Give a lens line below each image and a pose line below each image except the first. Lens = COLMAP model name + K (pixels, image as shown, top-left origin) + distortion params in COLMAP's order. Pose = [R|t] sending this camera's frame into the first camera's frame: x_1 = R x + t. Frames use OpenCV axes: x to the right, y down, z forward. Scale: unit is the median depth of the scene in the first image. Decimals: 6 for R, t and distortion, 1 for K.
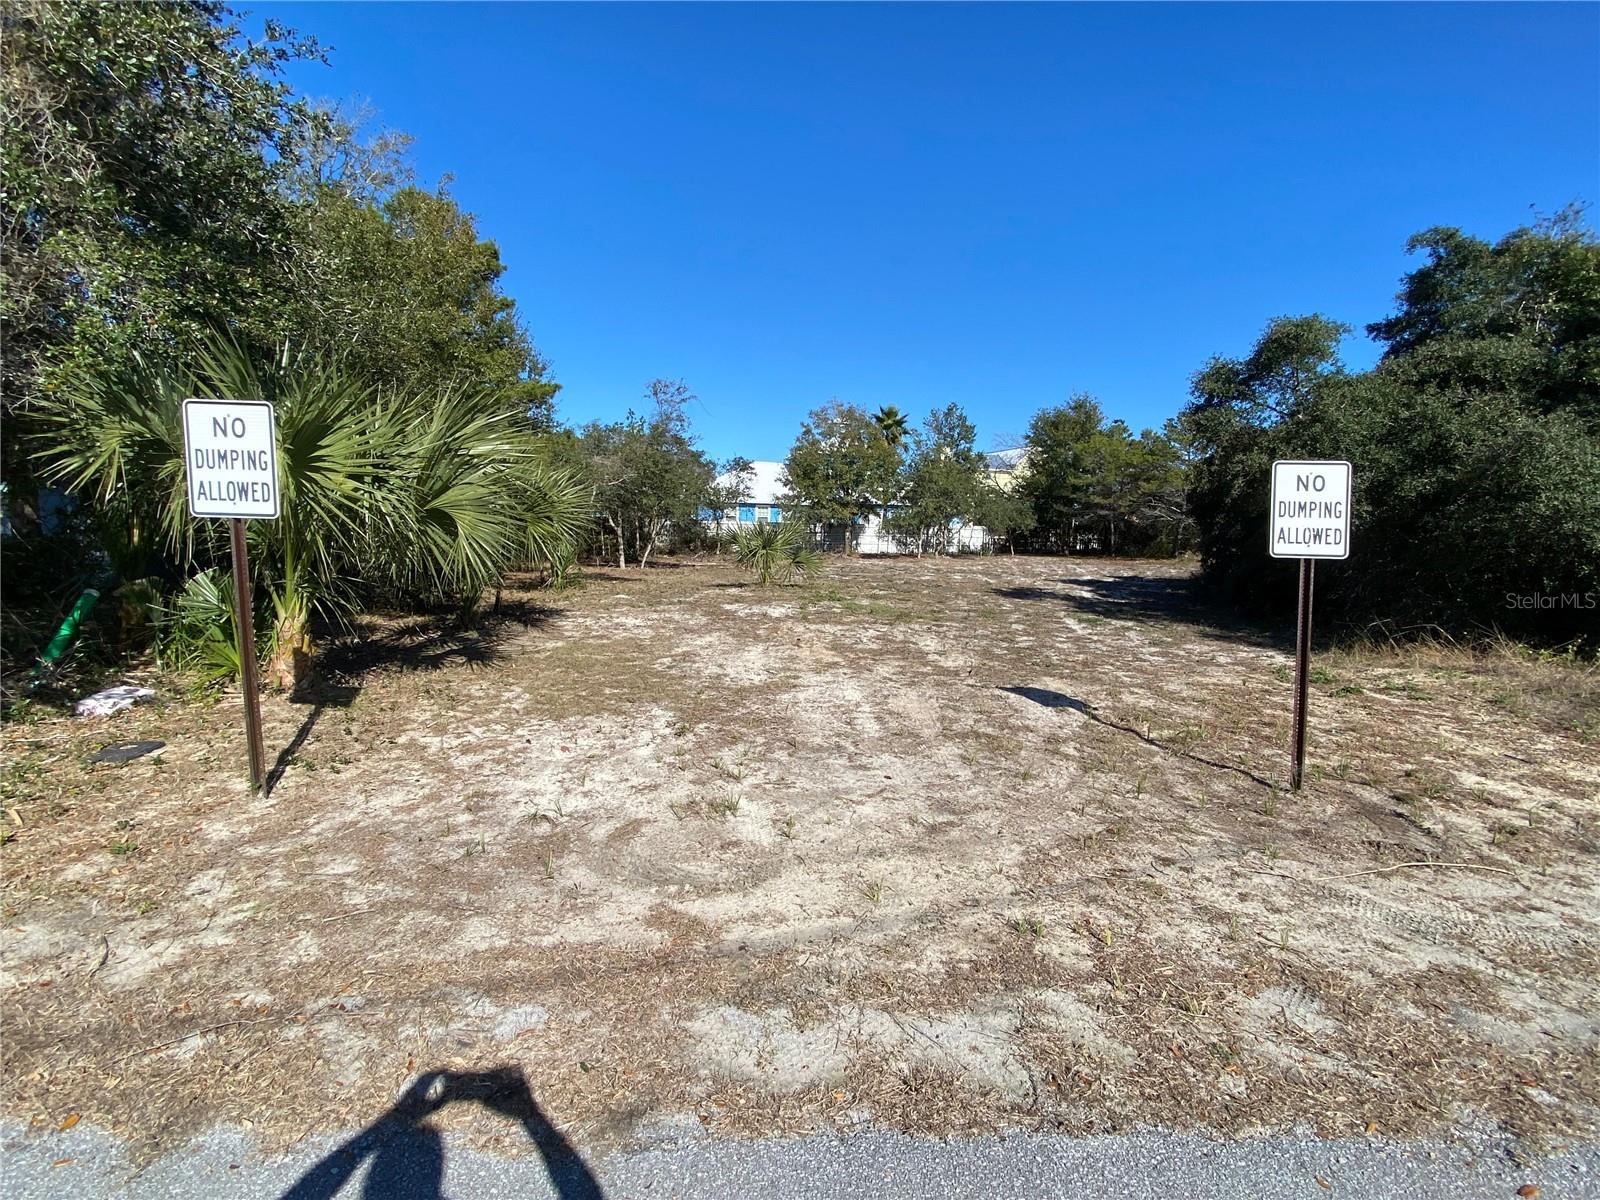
lens RADIAL K [[745.9, 0, 797.3], [0, 745.9, 601.0], [0, 0, 1]] dist [0.001030, 0.000033]
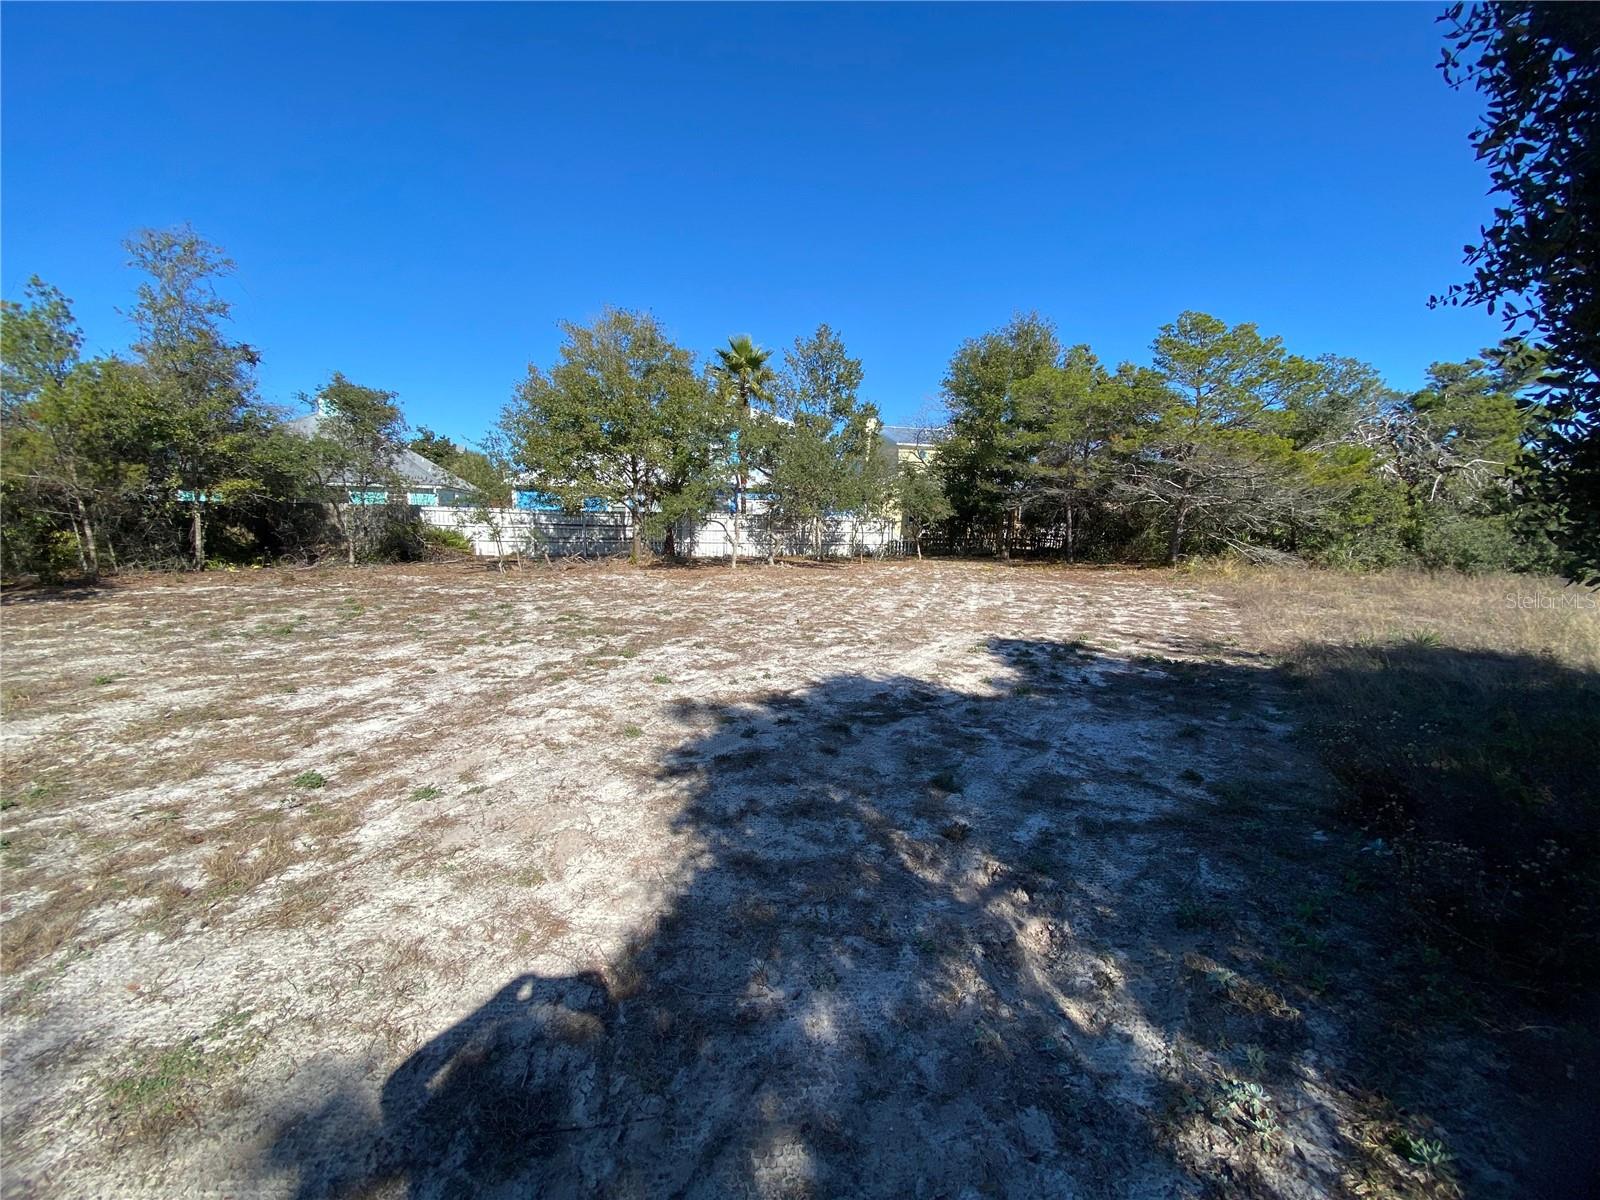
lens RADIAL K [[640.5, 0, 803.8], [0, 640.5, 597.7], [0, 0, 1]] dist [-0.023588, -0.000908]
pose [[0.999400, 0.001103, -0.034612, 0.201115], [-0.000549, 0.999871, 0.016026, -0.036031], [0.034625, -0.015997, 0.999272, 0.421507]]
